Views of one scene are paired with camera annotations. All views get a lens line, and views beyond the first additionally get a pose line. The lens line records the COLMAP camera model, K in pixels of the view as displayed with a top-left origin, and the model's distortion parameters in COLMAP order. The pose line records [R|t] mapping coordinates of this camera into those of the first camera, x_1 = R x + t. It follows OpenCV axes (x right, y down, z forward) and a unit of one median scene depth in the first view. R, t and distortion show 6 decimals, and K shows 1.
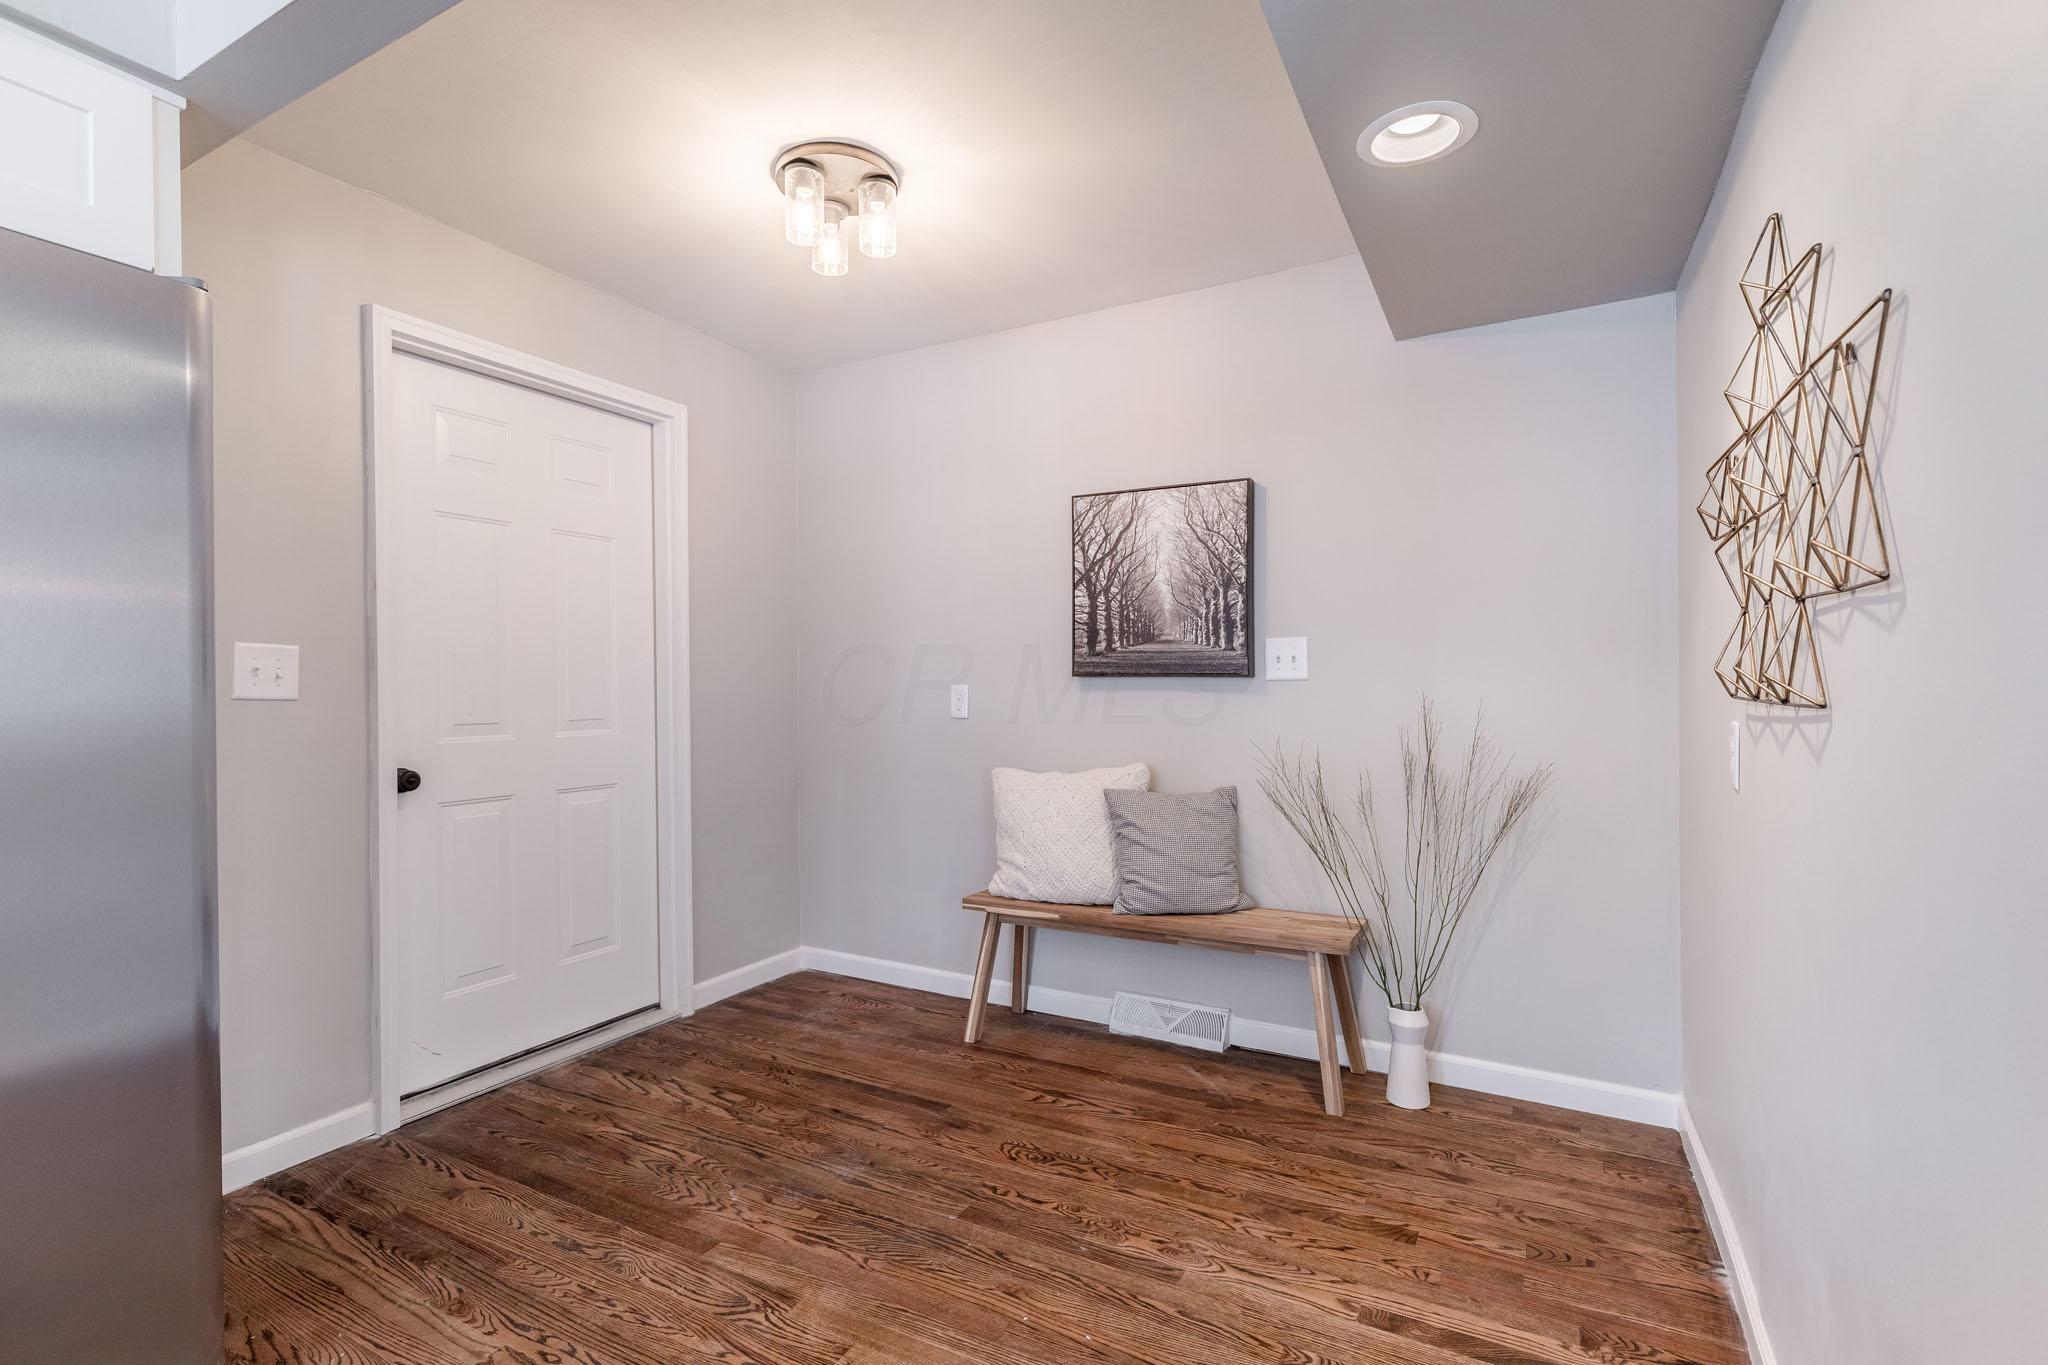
lens RADIAL K [[926.5, 0, 1024.0], [0, 926.5, 682.5], [0, 0, 1]] dist [0.001391, -0.000071]
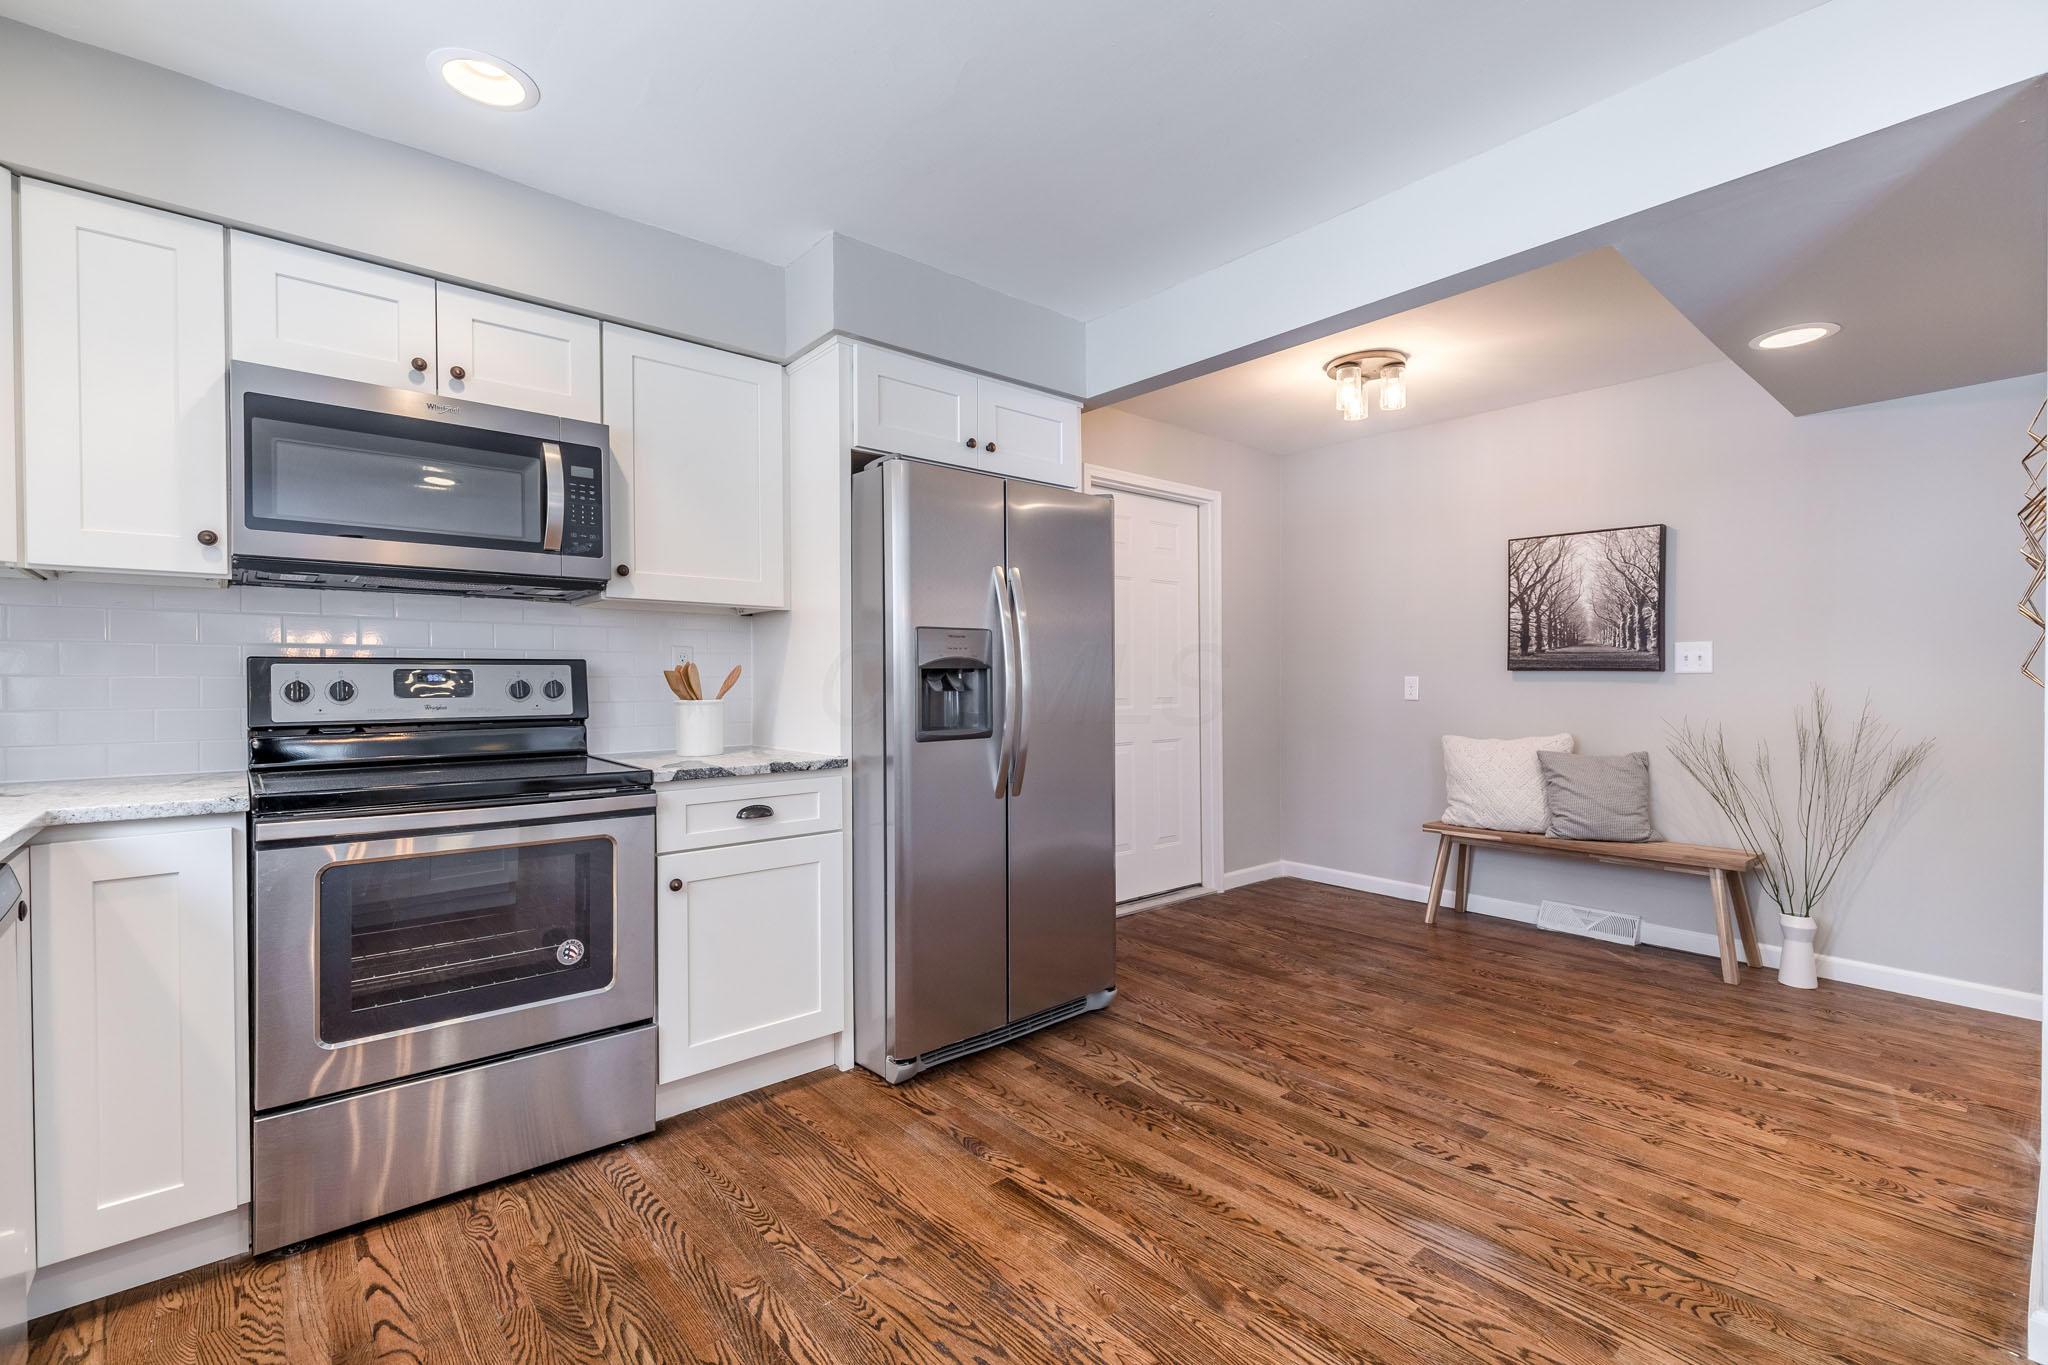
lens RADIAL K [[899.1, 0, 1024.0], [0, 899.1, 682.5], [0, 0, 1]] dist [-0.001139, -0.000223]
pose [[0.934226, 0.004818, -0.356649, -0.157200], [-0.000474, 0.999925, 0.012266, -0.004989], [0.356681, -0.011290, 0.934158, -0.557765]]
